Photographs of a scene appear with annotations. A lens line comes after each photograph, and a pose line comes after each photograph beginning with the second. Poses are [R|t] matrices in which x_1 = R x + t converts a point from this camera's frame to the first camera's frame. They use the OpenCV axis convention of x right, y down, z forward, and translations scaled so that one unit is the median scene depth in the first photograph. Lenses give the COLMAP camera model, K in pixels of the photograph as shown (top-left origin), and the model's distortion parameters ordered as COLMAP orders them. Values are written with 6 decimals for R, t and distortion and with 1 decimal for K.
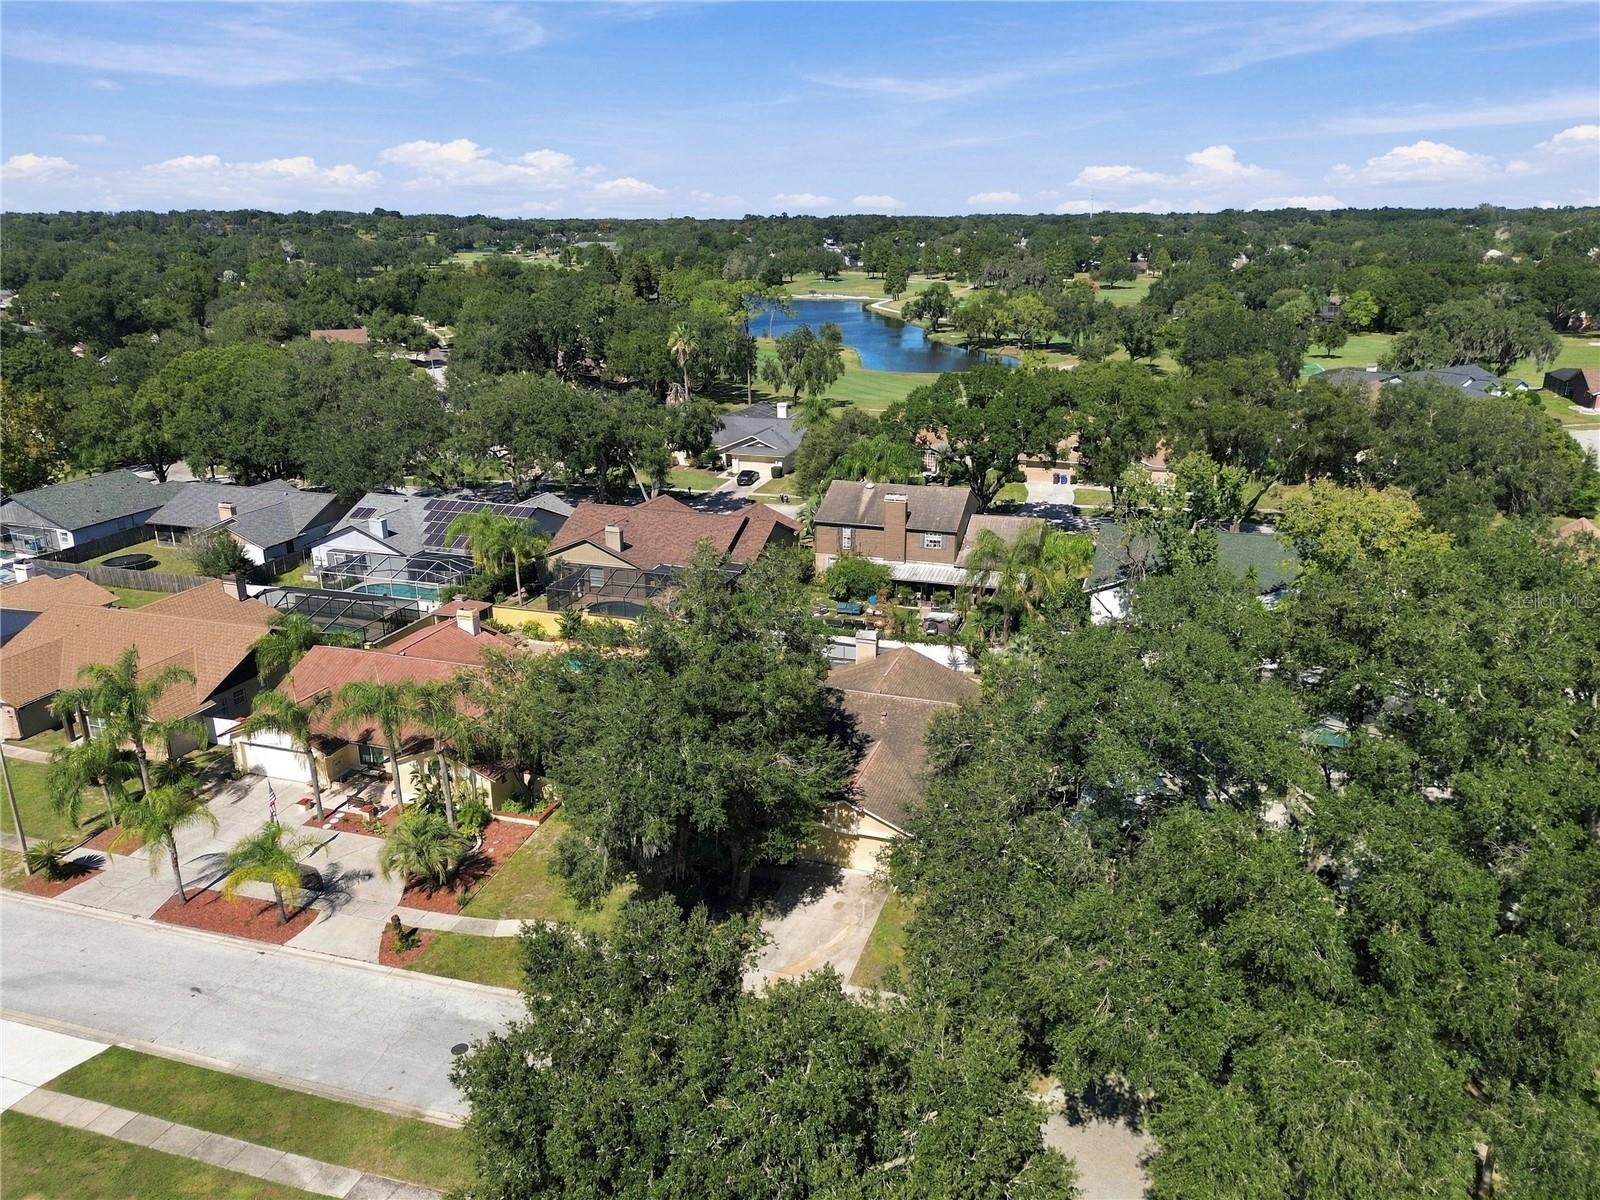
lens RADIAL K [[1128.7, 0, 805.5], [0, 1128.7, 599.3], [0, 0, 1]] dist [0.065579, -0.056406]
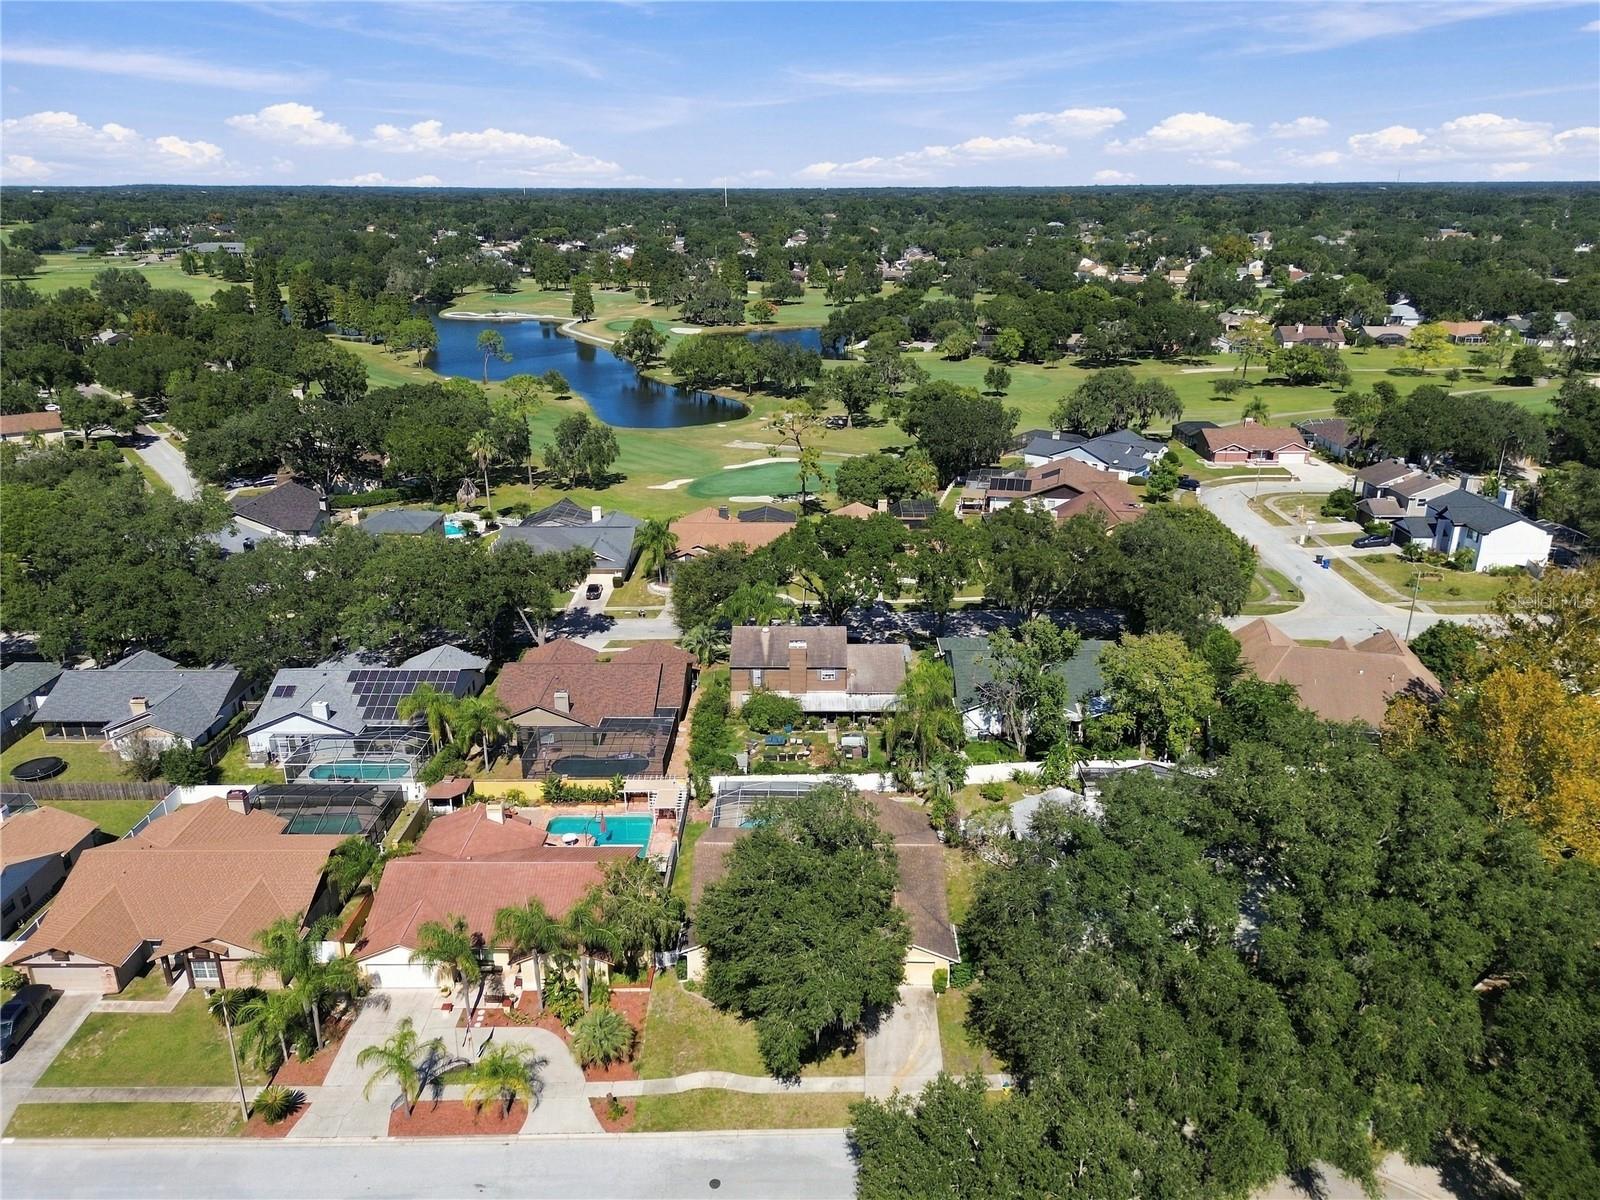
lens RADIAL K [[1128.7, 0, 799.9], [0, 1128.7, 594.0], [0, 0, 1]] dist [0.065579, -0.056406]
pose [[0.953487, -0.099895, 0.284402, -0.386048], [0.094077, 0.994981, 0.034078, -0.273033], [-0.286379, -0.005738, 0.958099, -0.284926]]
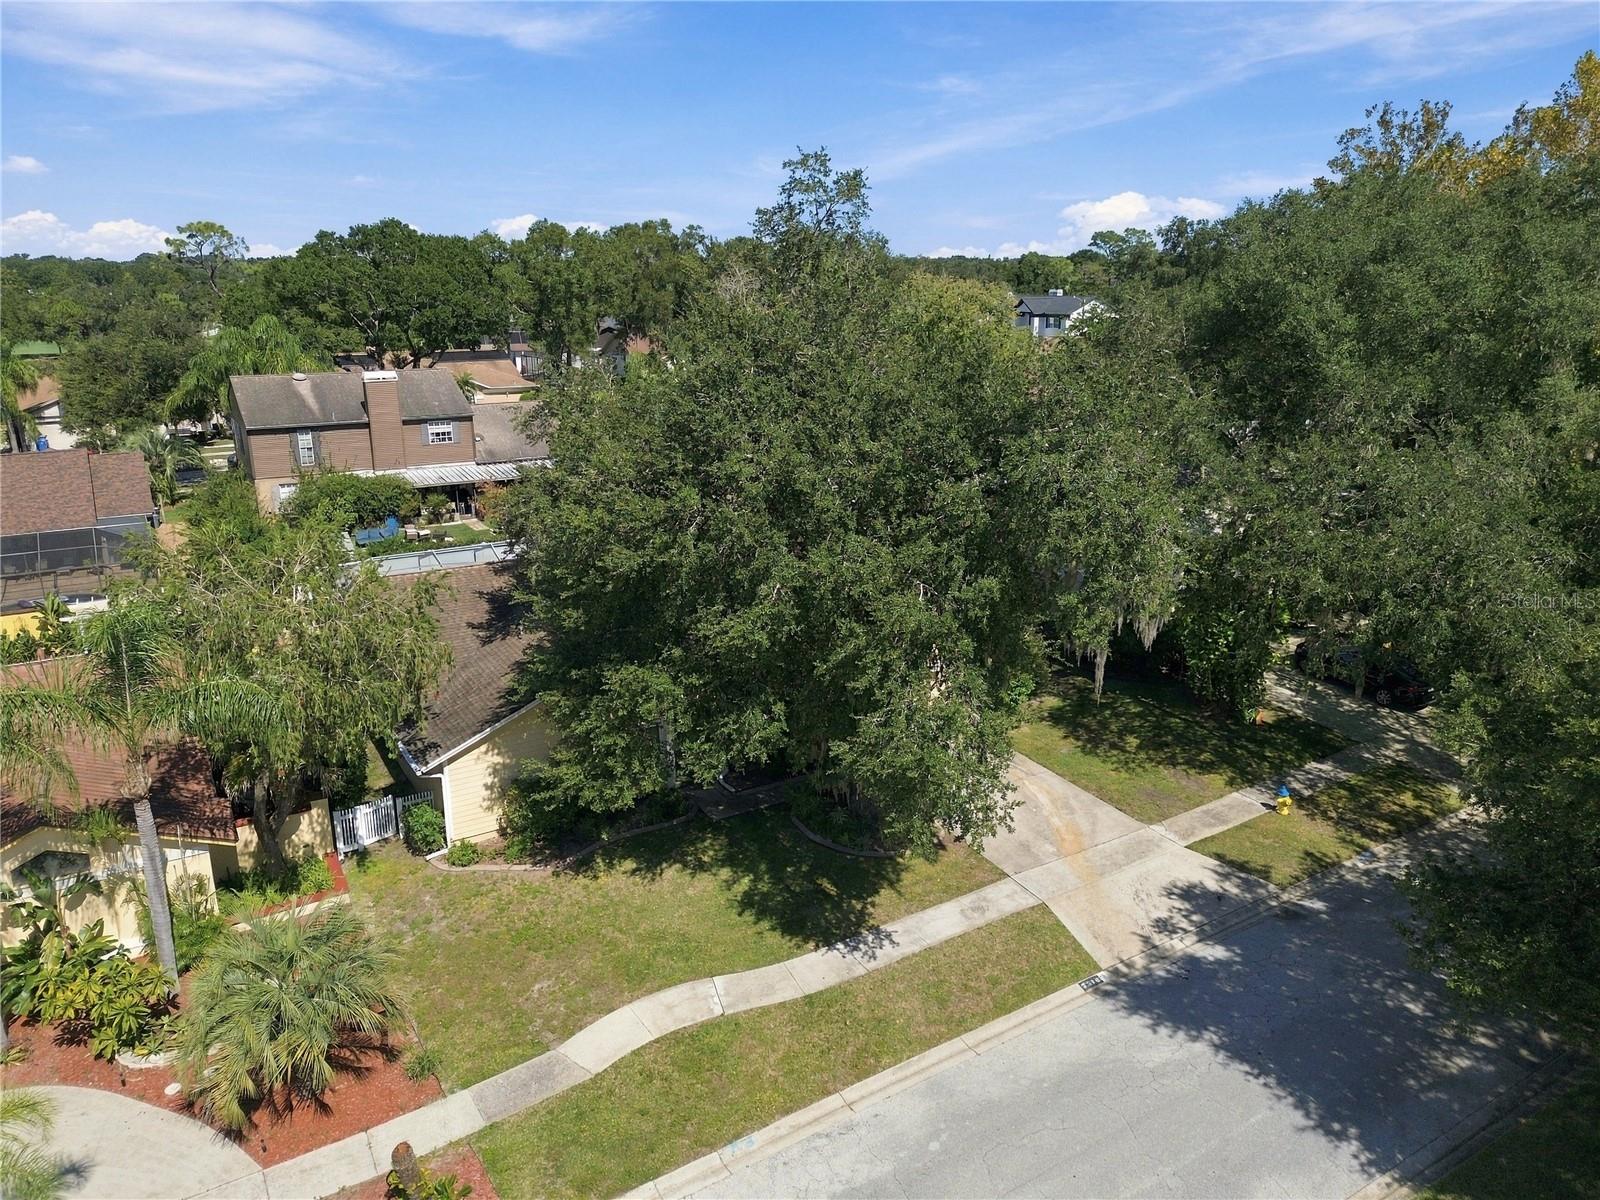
lens RADIAL K [[1128.7, 0, 797.9], [0, 1128.7, 602.3], [0, 0, 1]] dist [0.065579, -0.056406]
pose [[0.652455, -0.208766, 0.728504, -0.420954], [0.242619, 0.968253, 0.060179, 0.094036], [-0.717940, 0.137485, 0.682393, 0.516546]]
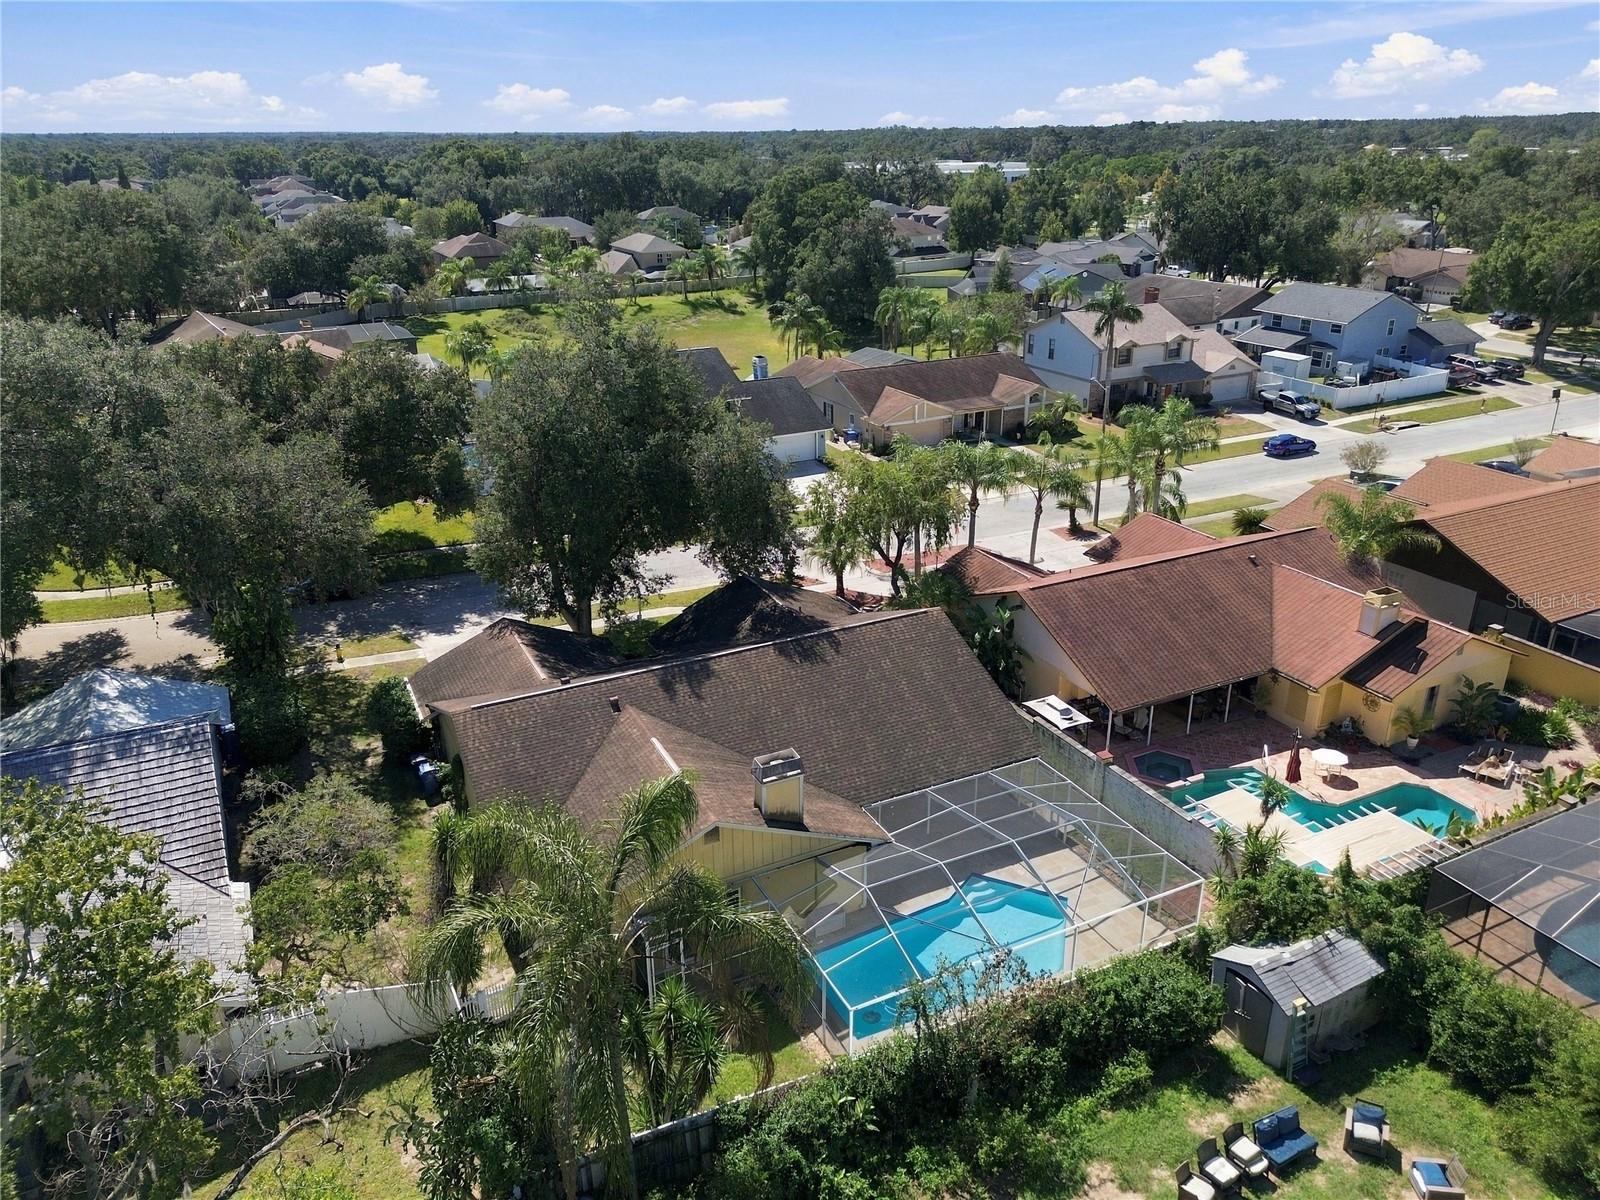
lens RADIAL K [[1128.7, 0, 799.2], [0, 1128.7, 613.4], [0, 0, 1]] dist [0.065579, -0.056406]
pose [[-0.706074, 0.288345, -0.646774, 0.373703], [-0.209756, 0.787196, 0.579936, -0.324334], [0.676359, 0.545142, -0.495337, 1.361907]]
